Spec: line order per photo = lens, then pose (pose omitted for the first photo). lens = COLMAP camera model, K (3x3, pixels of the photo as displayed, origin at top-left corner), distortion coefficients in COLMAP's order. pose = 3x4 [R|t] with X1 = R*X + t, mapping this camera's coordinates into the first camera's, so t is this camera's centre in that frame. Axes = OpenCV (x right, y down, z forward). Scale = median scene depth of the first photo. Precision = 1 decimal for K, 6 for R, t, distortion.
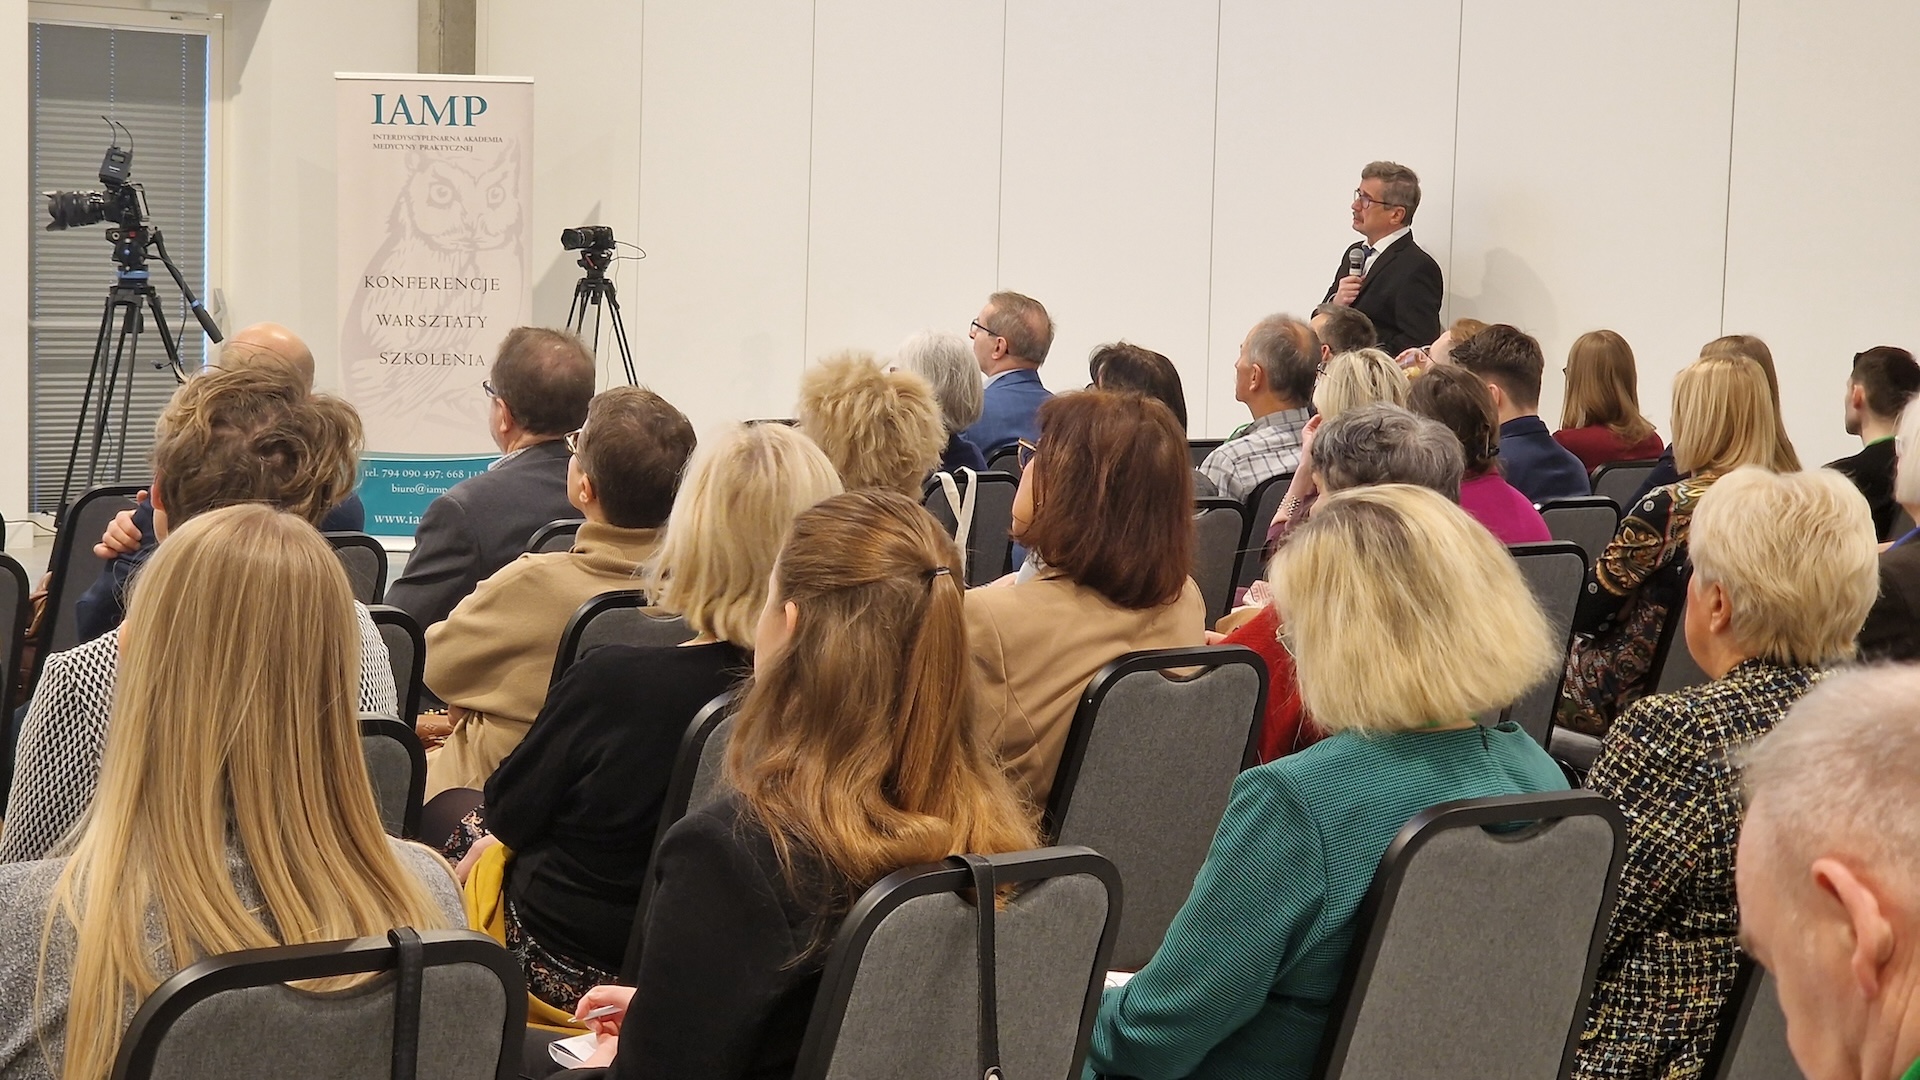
lens RADIAL K [[3844.6, 0, 960.0], [0, 3844.6, 540.0], [0, 0, 1]] dist [-0.024797, 0.070441]
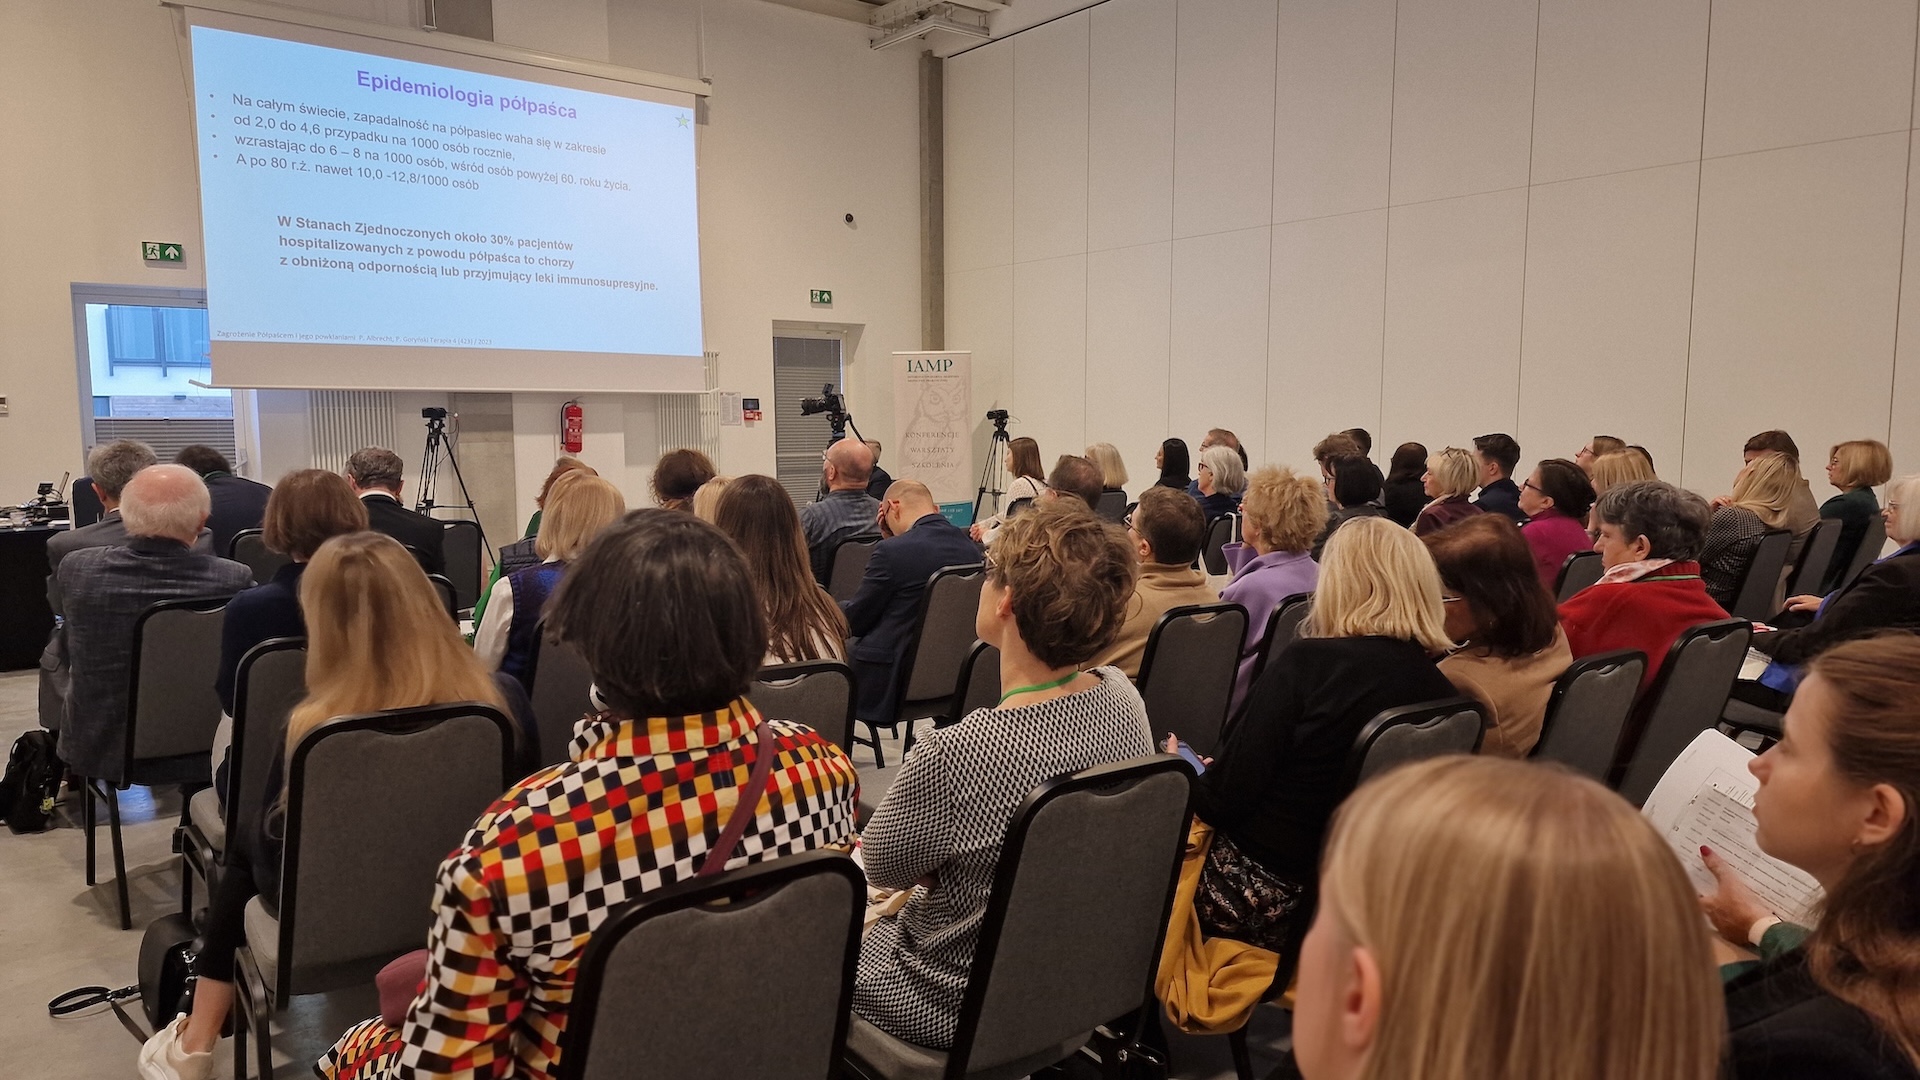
lens RADIAL K [[1238.8, 0, 960.0], [0, 1238.8, 540.0], [0, 0, 1]] dist [0.001498, 0.000130]
pose [[0.996945, -0.030769, -0.071787, -0.064254], [0.032259, 0.999286, 0.019680, -0.013757], [0.071130, -0.021936, 0.997226, 0.195897]]
